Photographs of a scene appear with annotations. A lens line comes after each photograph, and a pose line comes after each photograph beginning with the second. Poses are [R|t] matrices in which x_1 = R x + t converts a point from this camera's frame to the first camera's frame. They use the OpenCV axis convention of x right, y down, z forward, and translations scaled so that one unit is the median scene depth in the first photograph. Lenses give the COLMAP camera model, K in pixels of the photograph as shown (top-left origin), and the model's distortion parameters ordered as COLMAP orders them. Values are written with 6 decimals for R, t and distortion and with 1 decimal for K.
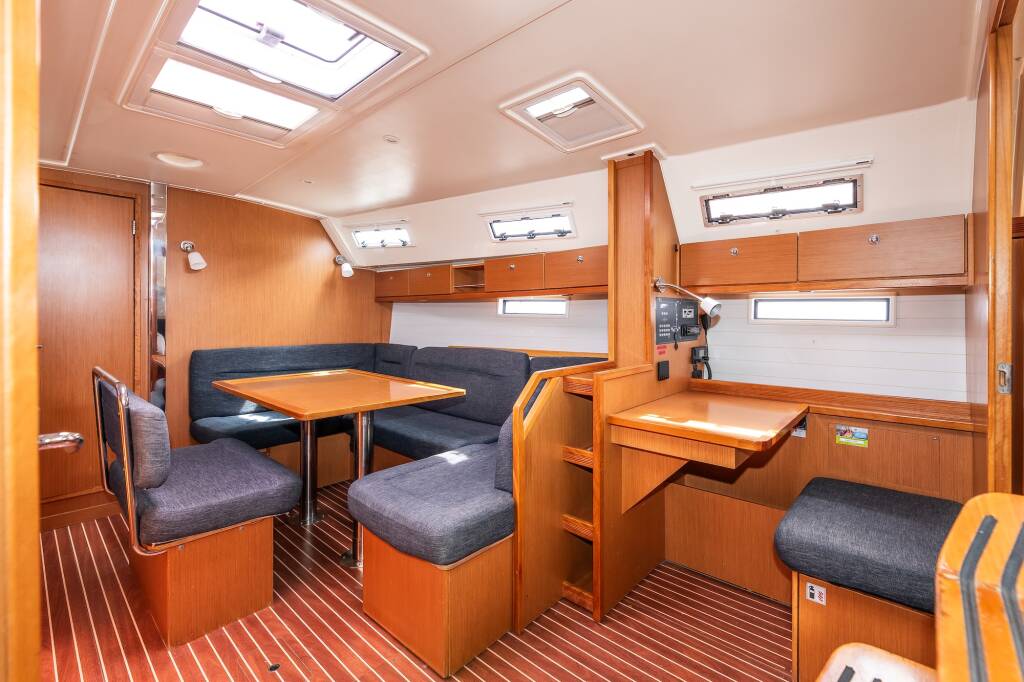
lens RADIAL K [[437.1, 0, 550.4], [0, 437.1, 314.9], [0, 0, 1]] dist [-0.000529, 0.000013]
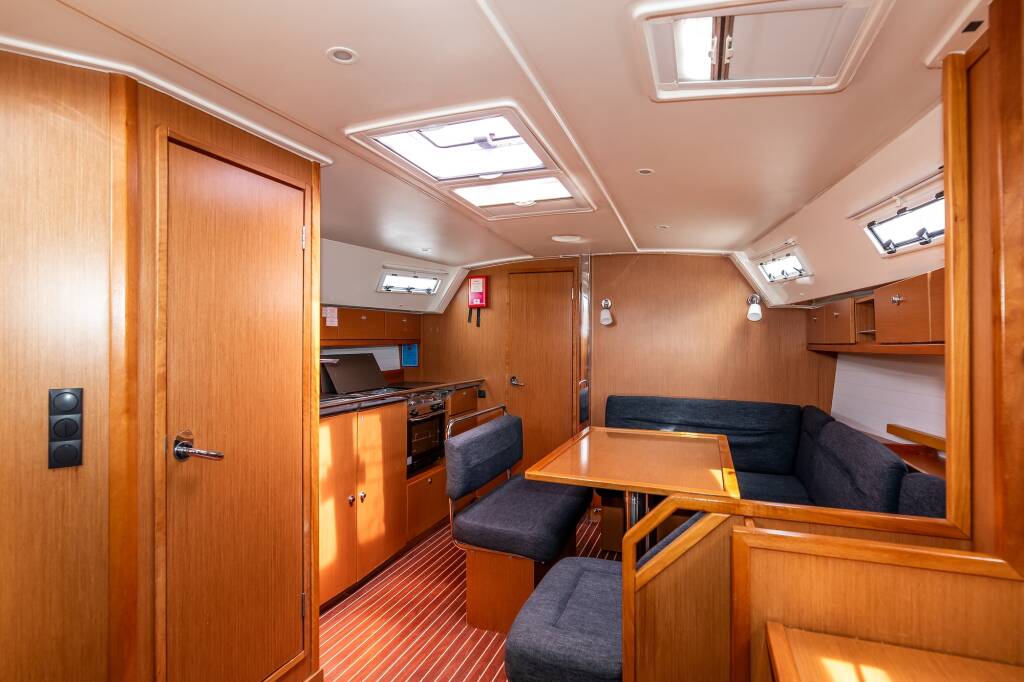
lens RADIAL K [[510.2, 0, 509.1], [0, 510.2, 339.1], [0, 0, 1]] dist [0.002455, -0.000014]
pose [[0.335748, -0.007144, -0.941925, 0.336172], [-0.007927, 0.999914, -0.010410, -0.047780], [0.941918, 0.010962, 0.335663, 0.306411]]
